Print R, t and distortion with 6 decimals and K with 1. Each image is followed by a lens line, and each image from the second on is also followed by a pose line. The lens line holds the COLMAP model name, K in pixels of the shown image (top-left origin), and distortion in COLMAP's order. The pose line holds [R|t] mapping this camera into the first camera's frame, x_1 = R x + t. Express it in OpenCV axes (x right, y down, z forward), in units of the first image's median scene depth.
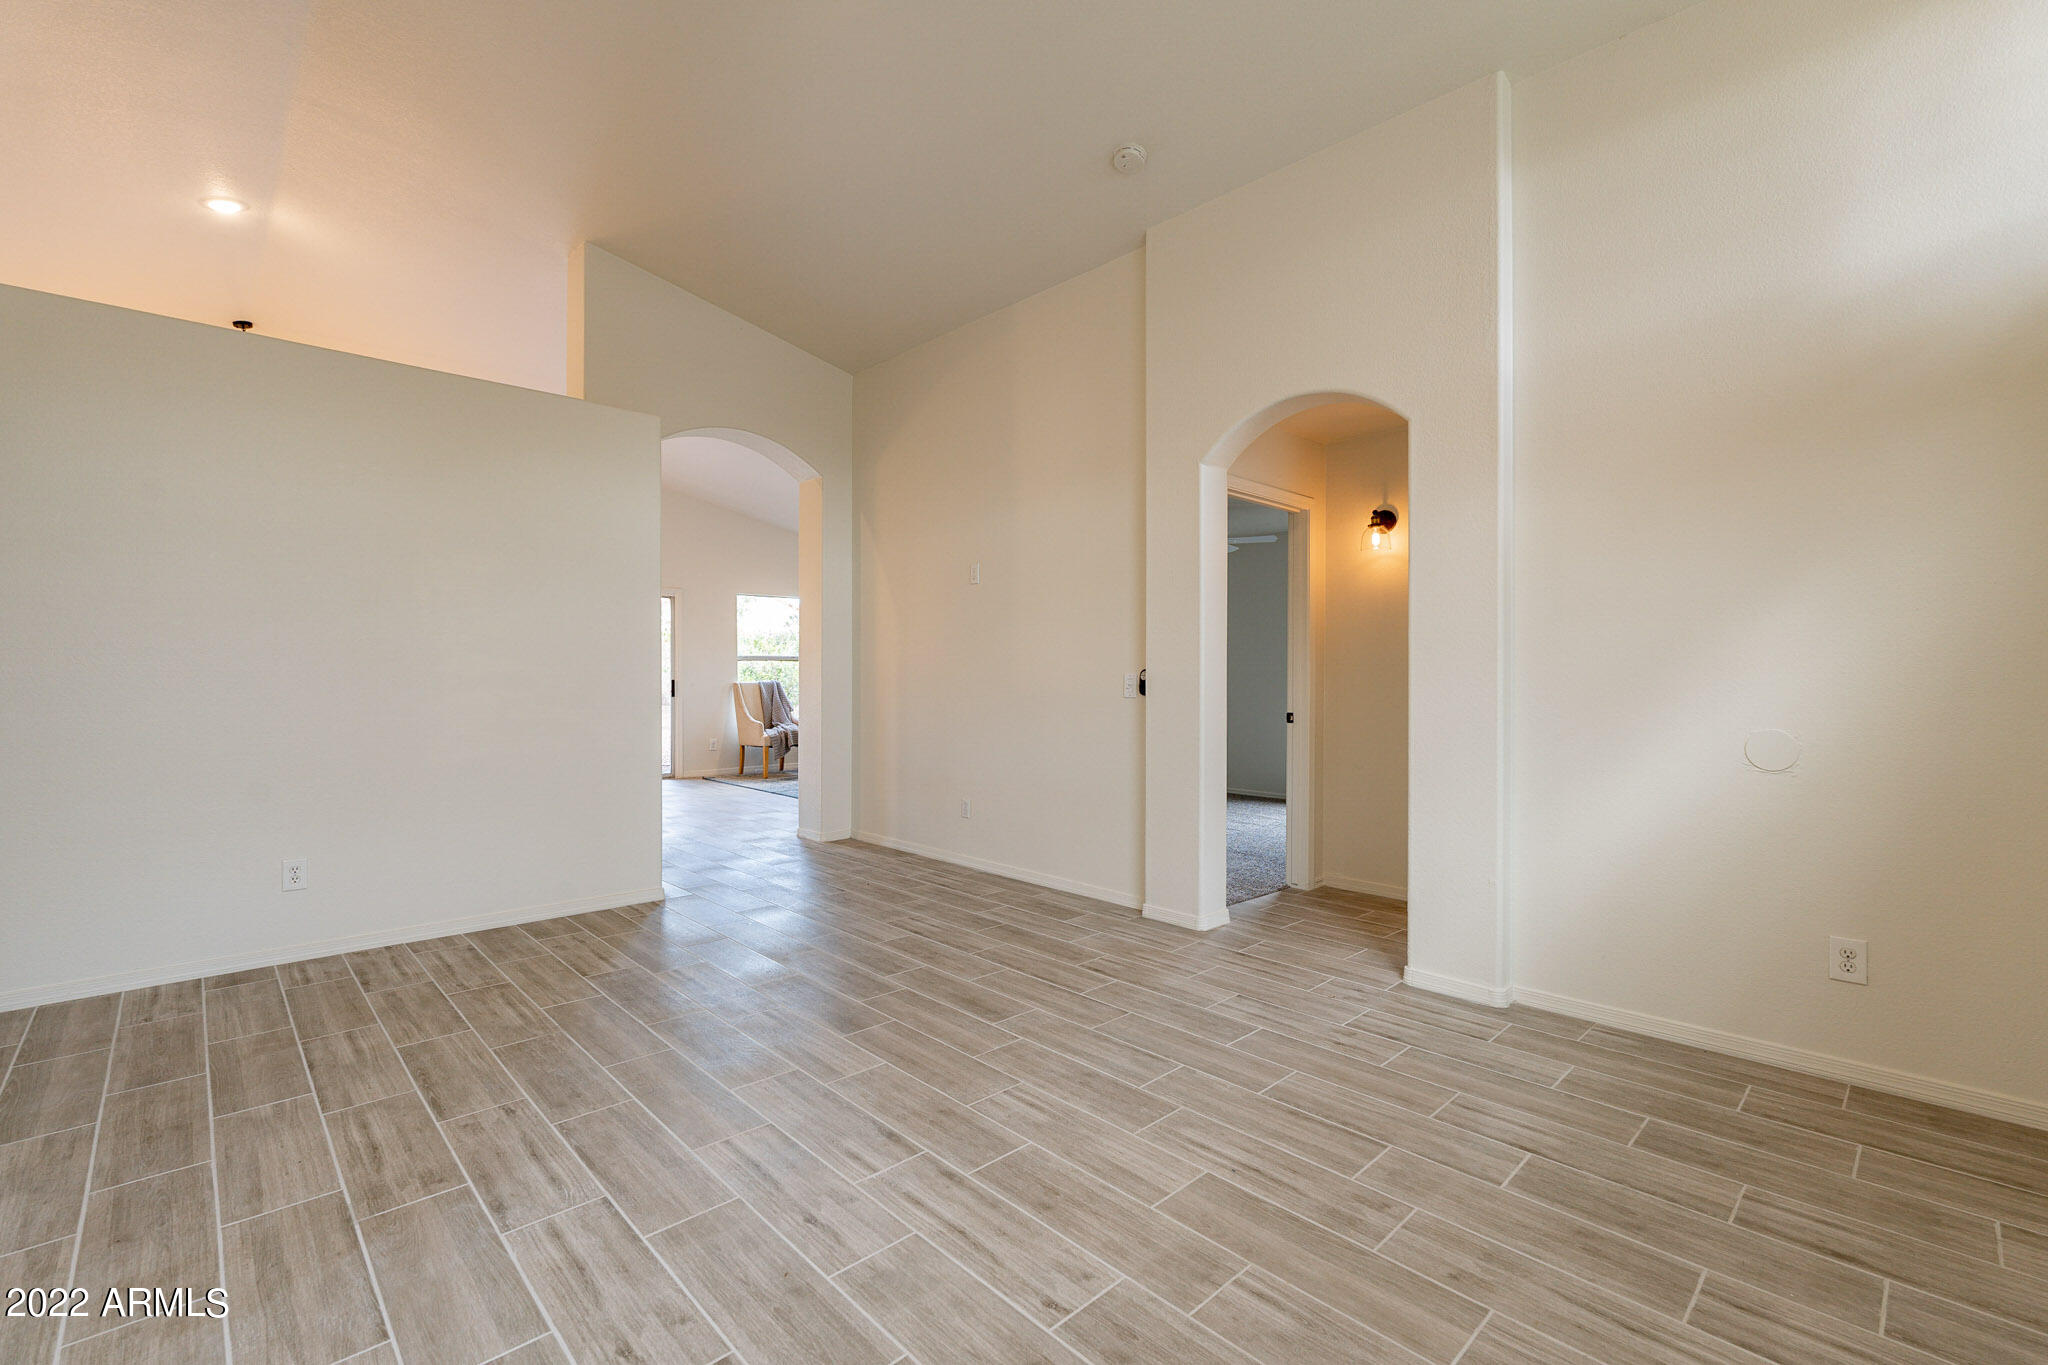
lens RADIAL K [[894.9, 0, 1006.1], [0, 894.9, 668.9], [0, 0, 1]] dist [-0.001570, -0.000058]
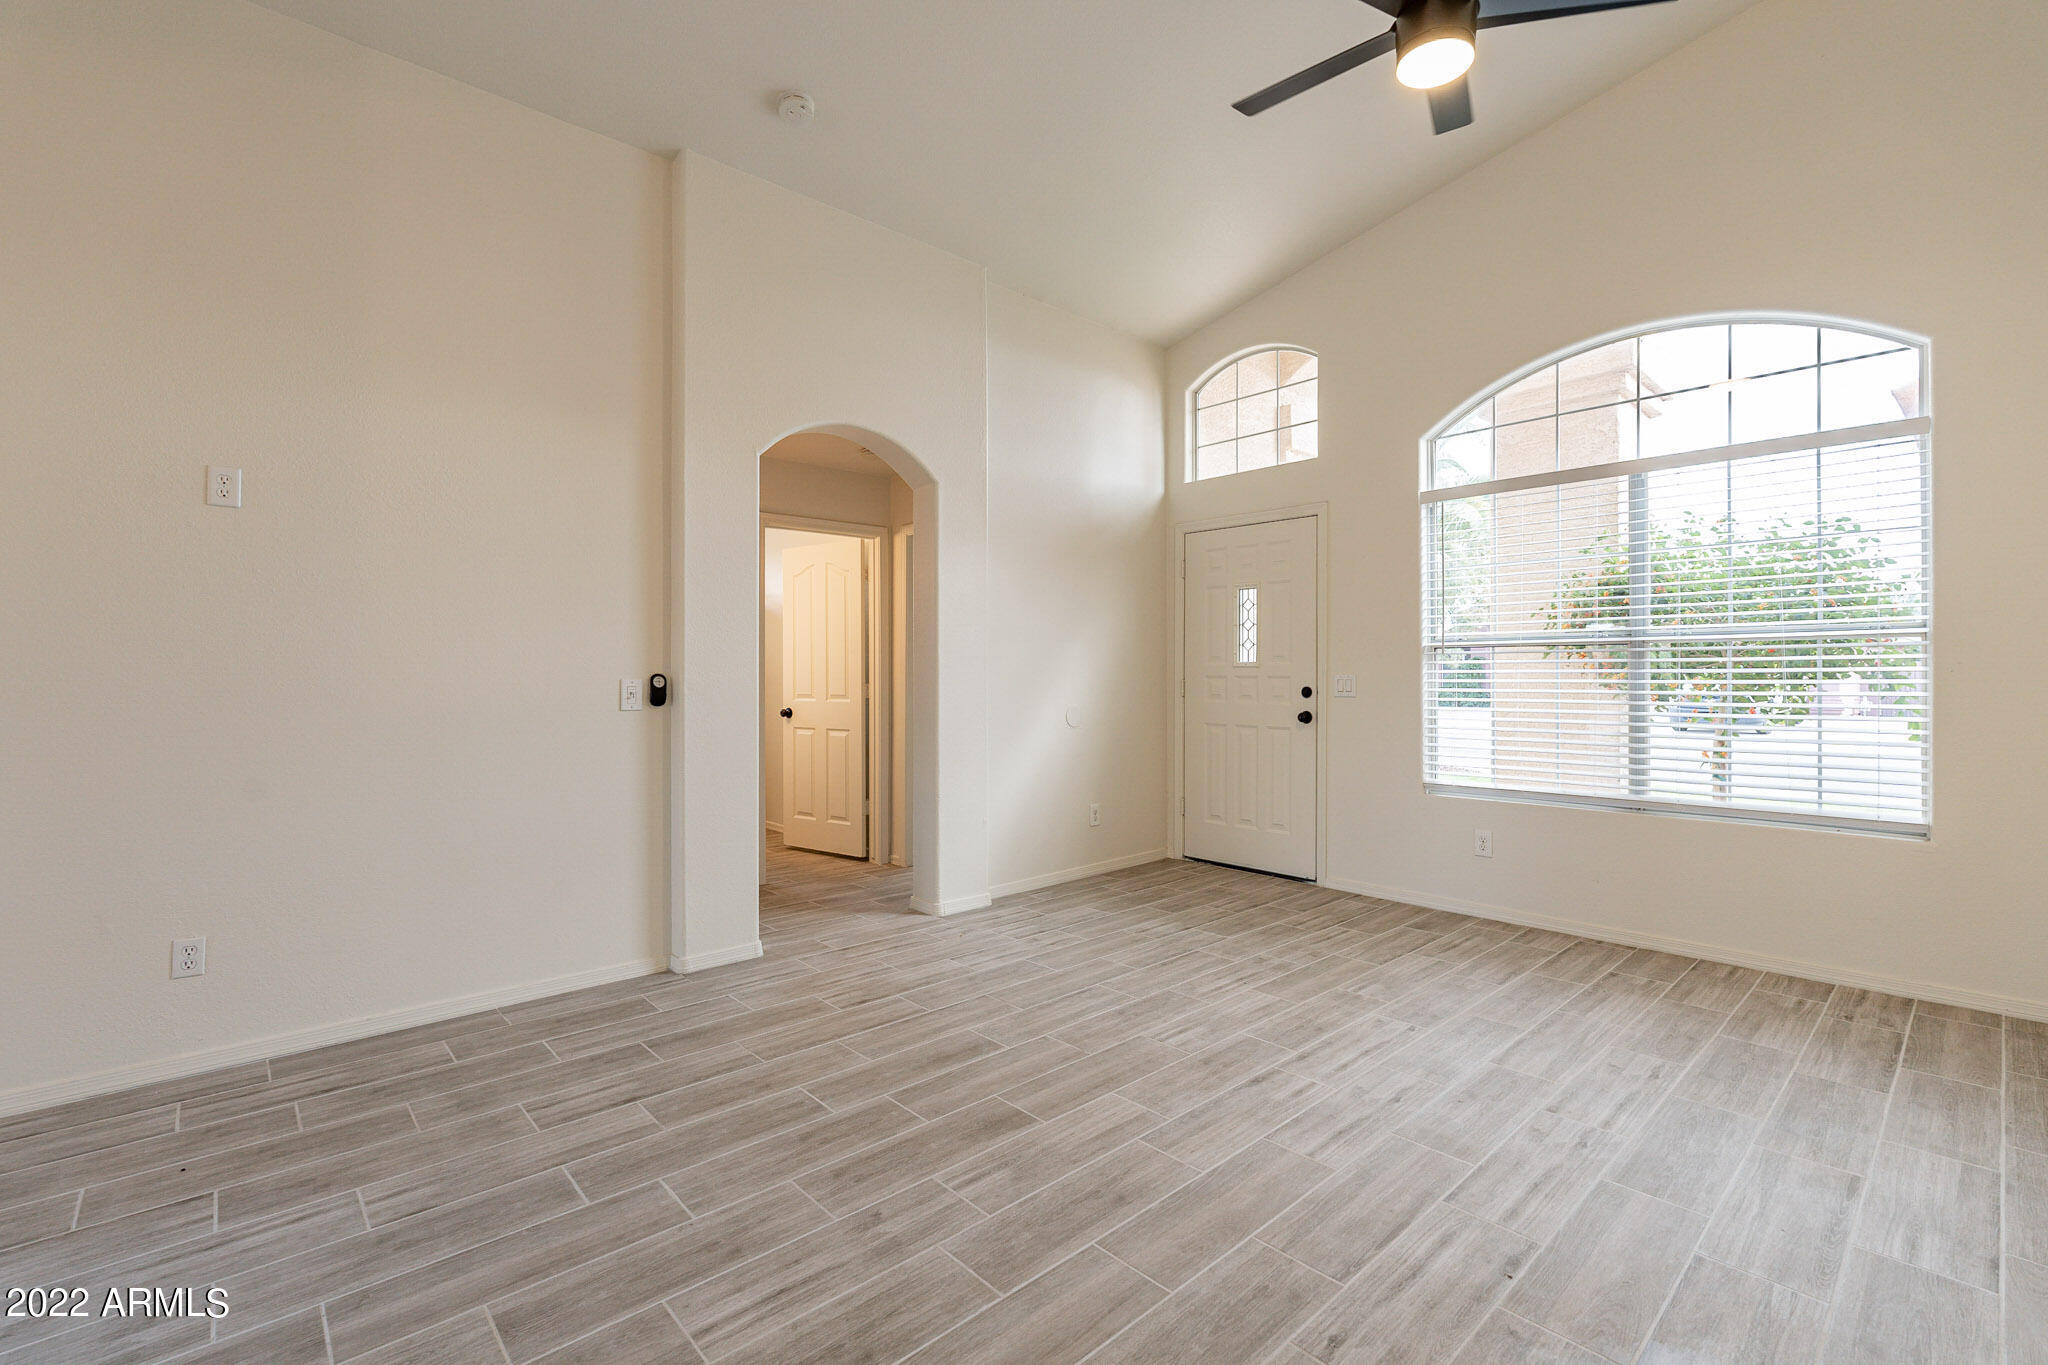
lens RADIAL K [[898.2, 0, 1044.5], [0, 898.2, 671.2], [0, 0, 1]] dist [-0.004739, 0.000091]
pose [[-0.004412, 0.003912, 0.999983, -1.153269], [-0.001942, 0.999990, -0.003921, 0.003262], [-0.999988, -0.001960, -0.004405, 1.155046]]
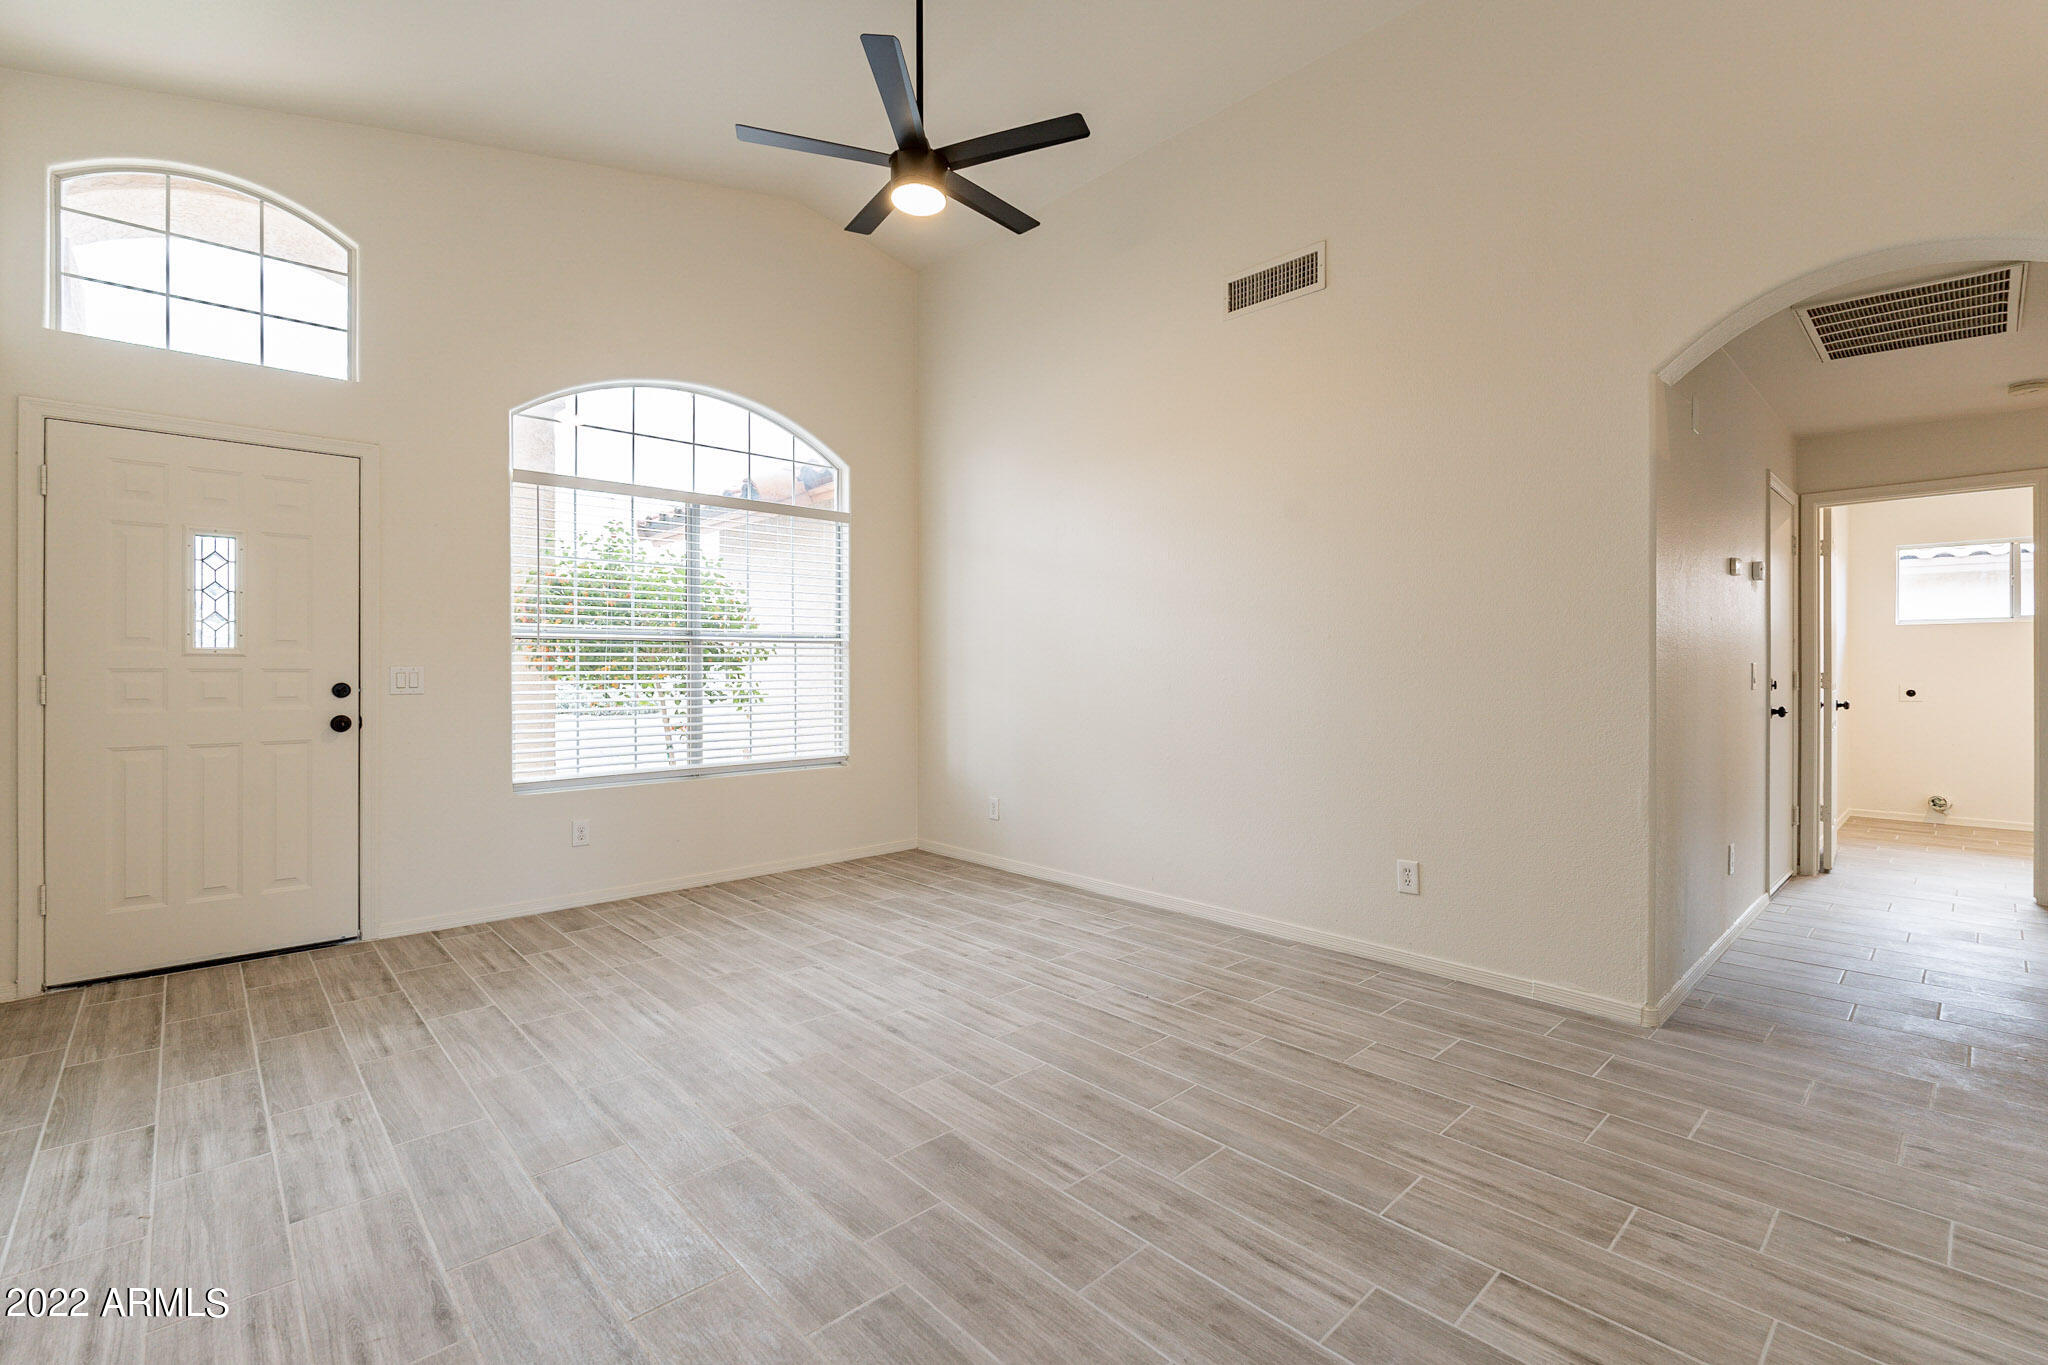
lens RADIAL K [[894.9, 0, 1006.1], [0, 894.9, 668.9], [0, 0, 1]] dist [-0.001570, -0.000058]
pose [[-0.999955, 0.000359, 0.009434, -0.271337], [0.000349, 0.999999, -0.001125, 0.007675], [-0.009434, -0.001122, -0.999955, 2.054939]]
